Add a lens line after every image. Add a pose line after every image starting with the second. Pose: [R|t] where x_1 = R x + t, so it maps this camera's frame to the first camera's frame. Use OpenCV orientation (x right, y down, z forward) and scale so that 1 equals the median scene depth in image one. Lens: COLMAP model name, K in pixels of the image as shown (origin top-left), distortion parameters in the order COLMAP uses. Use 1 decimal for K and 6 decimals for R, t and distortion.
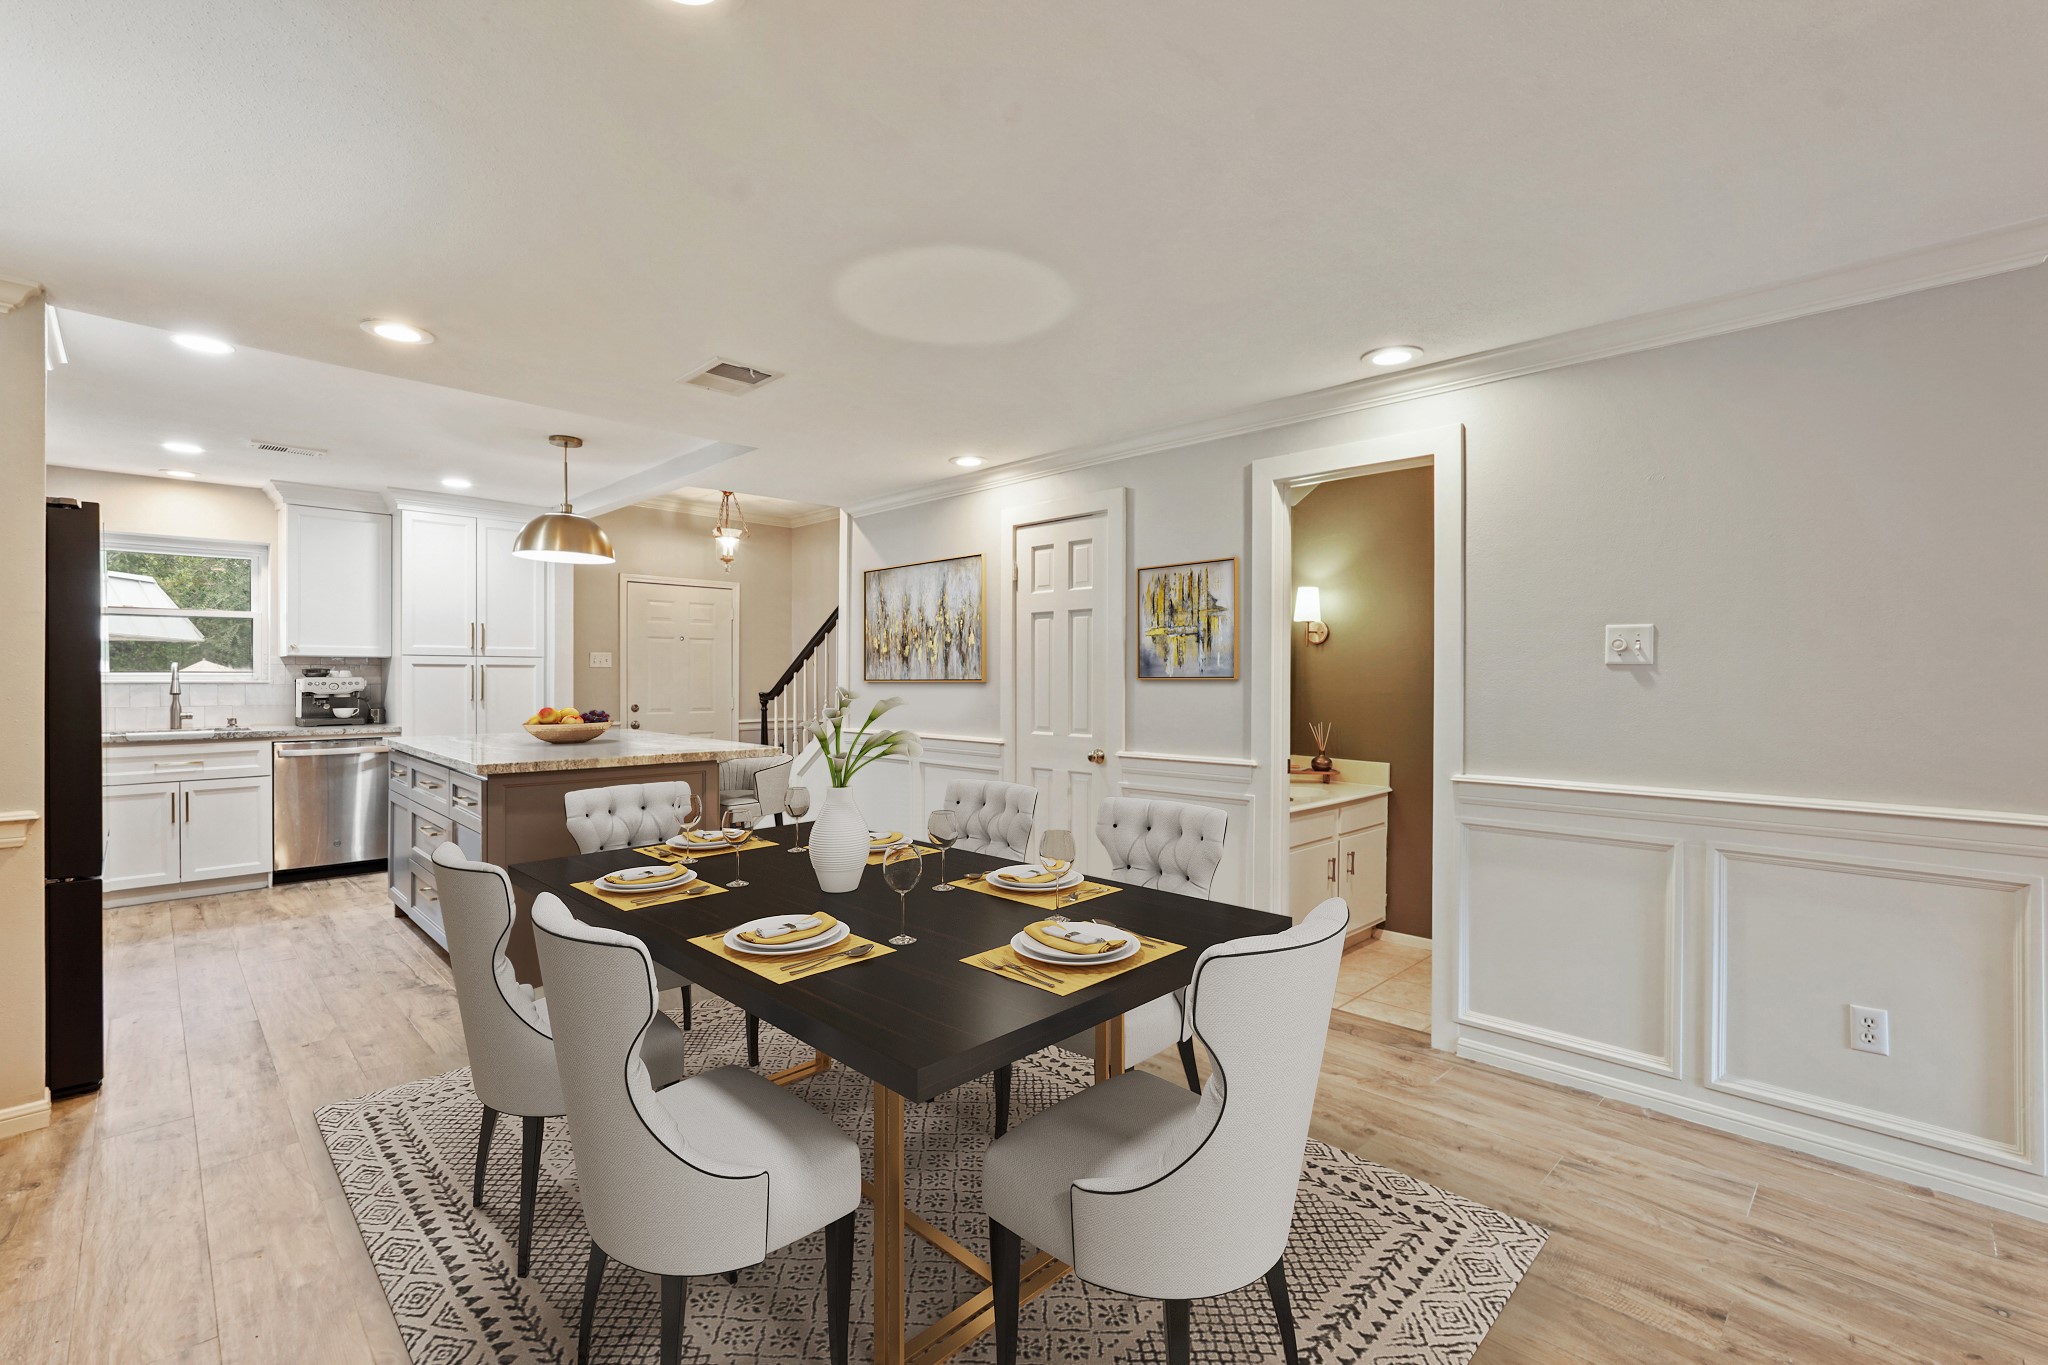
lens RADIAL K [[875.3, 0, 1024.0], [0, 875.3, 682.5], [0, 0, 1]] dist [-0.019708, -0.000155]
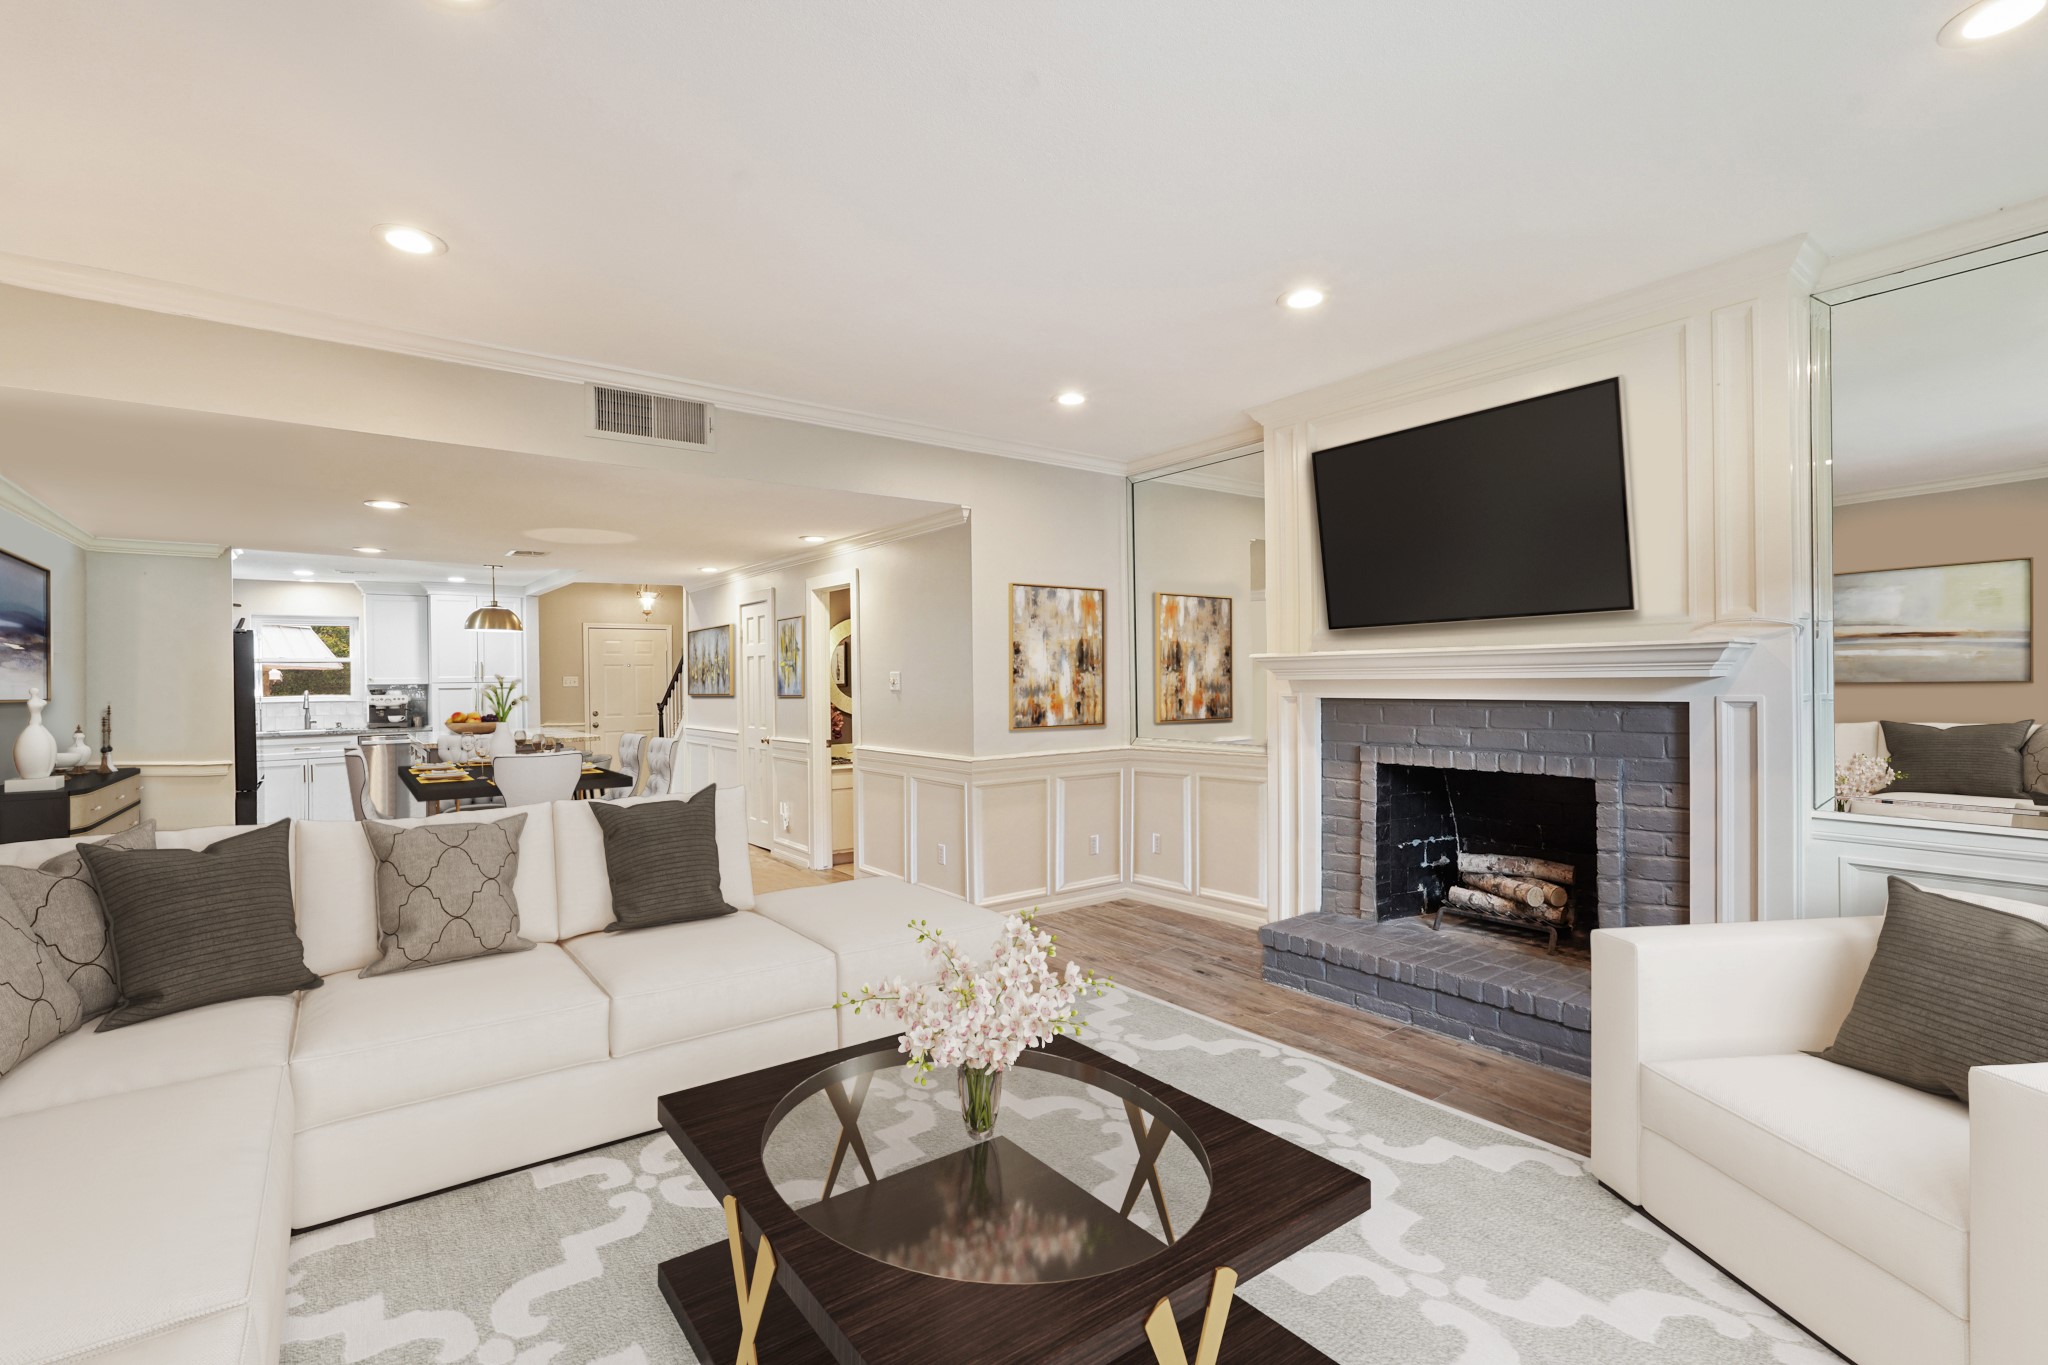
lens RADIAL K [[922.5, 0, 1024.0], [0, 922.5, 682.5], [0, 0, 1]] dist [0.001821, 0.000163]
pose [[0.988365, -0.013219, -0.151525, 0.724385], [0.013280, 0.999912, -0.000610, -0.018579], [0.151520, -0.001409, 0.988453, -0.619644]]
